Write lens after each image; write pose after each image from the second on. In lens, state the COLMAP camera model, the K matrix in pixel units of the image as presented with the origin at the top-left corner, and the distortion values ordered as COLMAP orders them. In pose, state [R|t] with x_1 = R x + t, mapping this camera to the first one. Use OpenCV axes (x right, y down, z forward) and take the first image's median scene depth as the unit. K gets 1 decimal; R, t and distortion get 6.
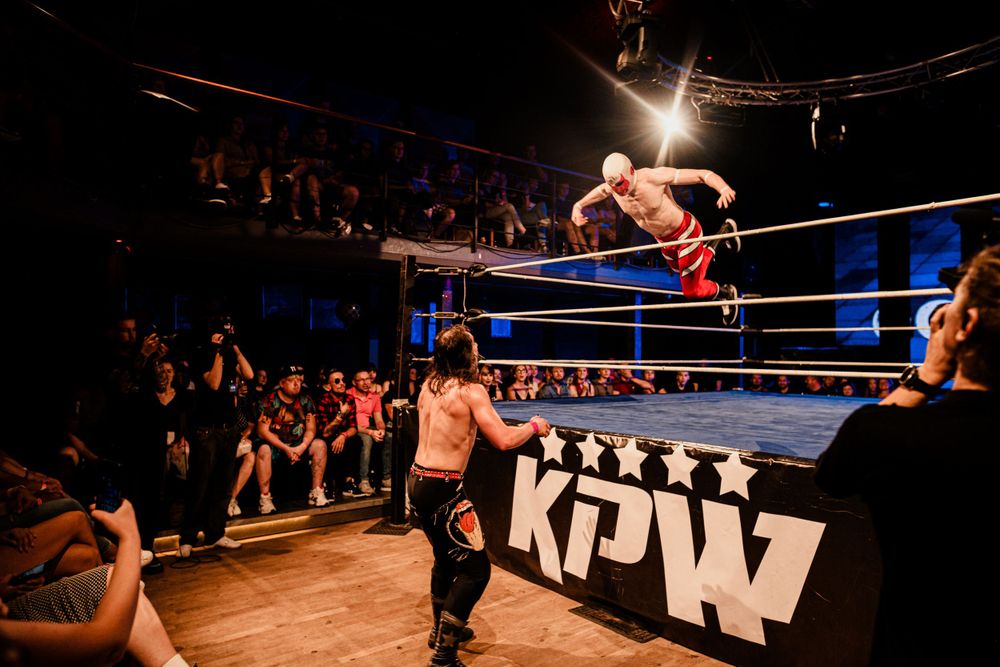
lens RADIAL K [[684.9, 0, 500.2], [0, 684.9, 313.5], [0, 0, 1]] dist [0.003905, 0.005042]
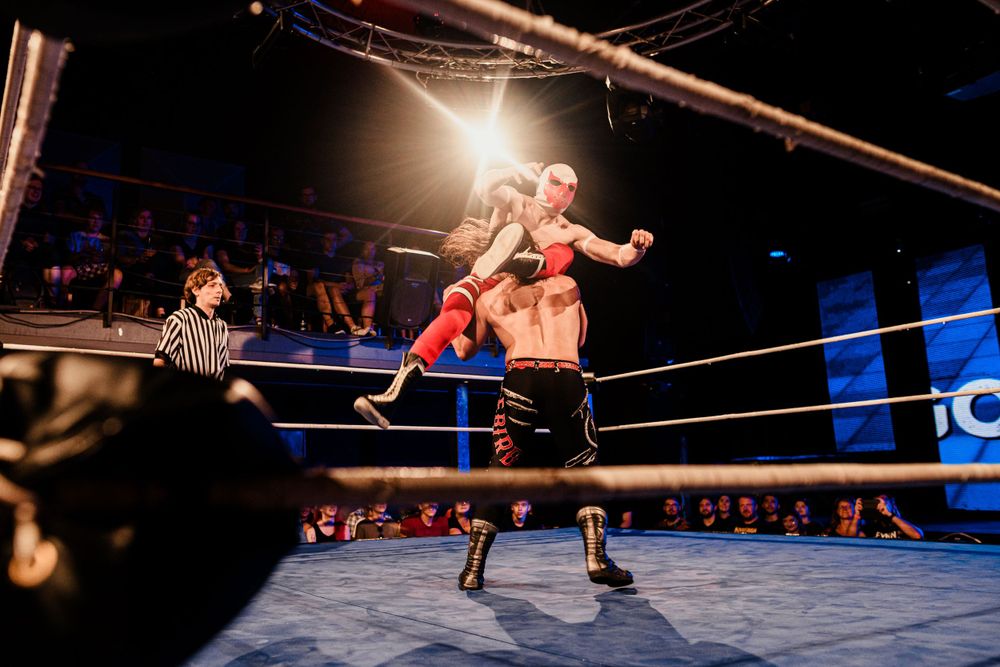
lens RADIAL K [[782.8, 0, 445.6], [0, 782.8, 330.3], [0, 0, 1]] dist [-0.013084, -0.001634]
pose [[0.992477, -0.054474, -0.109646, 0.344491], [0.039275, 0.989889, -0.136296, 0.028414], [0.115962, 0.130964, 0.984582, 0.270587]]
